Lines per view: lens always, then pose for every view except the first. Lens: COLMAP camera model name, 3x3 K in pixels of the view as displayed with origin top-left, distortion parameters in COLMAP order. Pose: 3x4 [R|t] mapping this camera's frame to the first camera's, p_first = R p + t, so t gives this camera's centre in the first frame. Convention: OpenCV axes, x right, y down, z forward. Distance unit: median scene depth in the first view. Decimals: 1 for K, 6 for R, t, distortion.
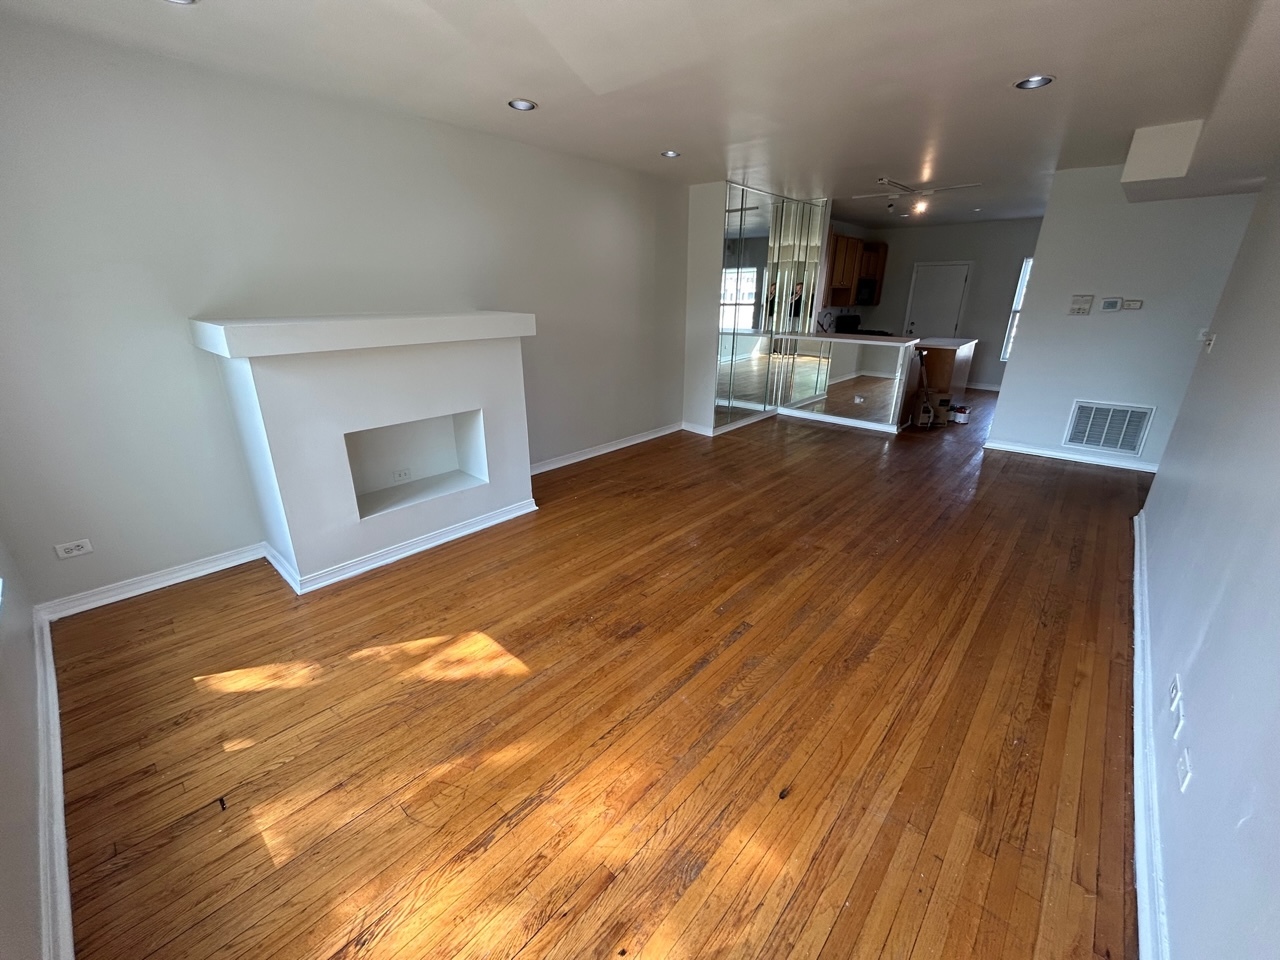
lens RADIAL K [[517.2, 0, 635.3], [0, 517.2, 482.3], [0, 0, 1]] dist [-0.002661, 0.000870]
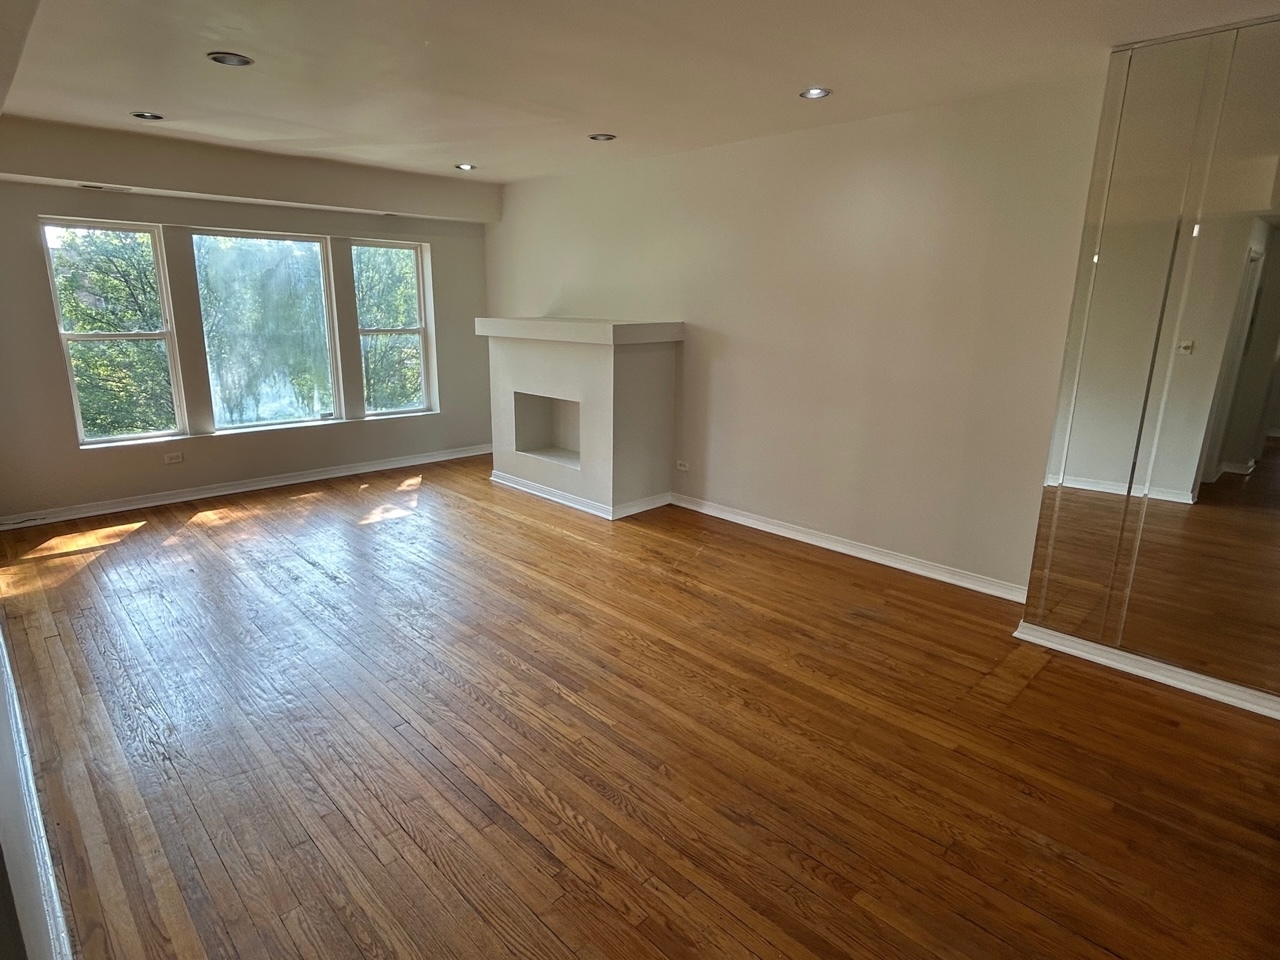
lens RADIAL K [[712.0, 0, 636.5], [0, 712.0, 479.6], [0, 0, 1]] dist [0.000341, -0.002493]
pose [[-0.075204, 0.239349, -0.968017, 0.965212], [-0.353921, 0.901156, 0.250313, -0.328017], [0.932247, 0.361426, 0.016940, 0.881934]]
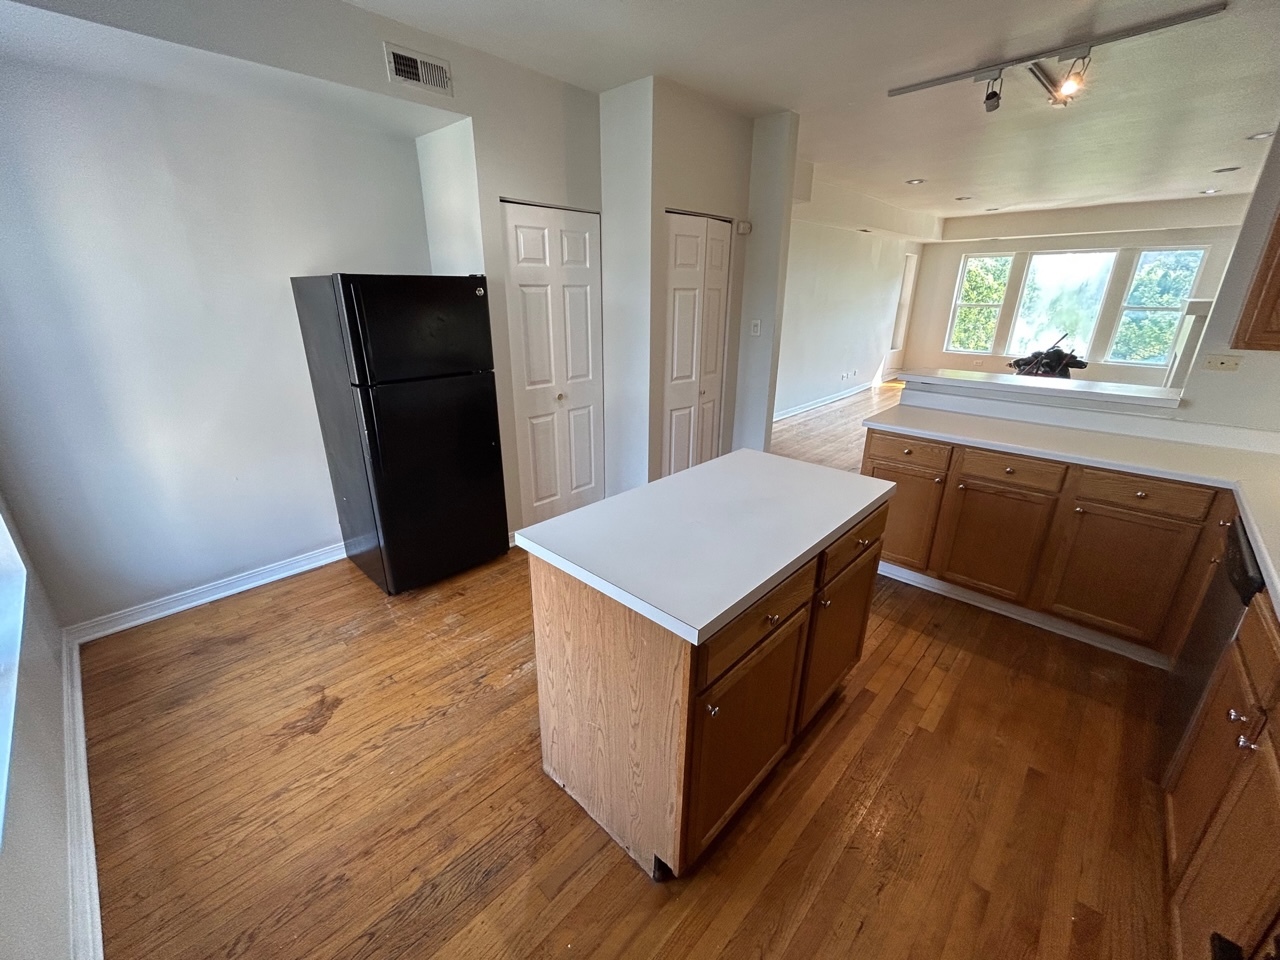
lens RADIAL K [[517.2, 0, 630.4], [0, 517.2, 476.3], [0, 0, 1]] dist [-0.002661, 0.000870]
pose [[-0.999397, -0.010778, 0.033021, 1.083947], [0.012973, 0.766028, 0.642677, -0.726579], [-0.032222, 0.642717, -0.765425, 1.989370]]
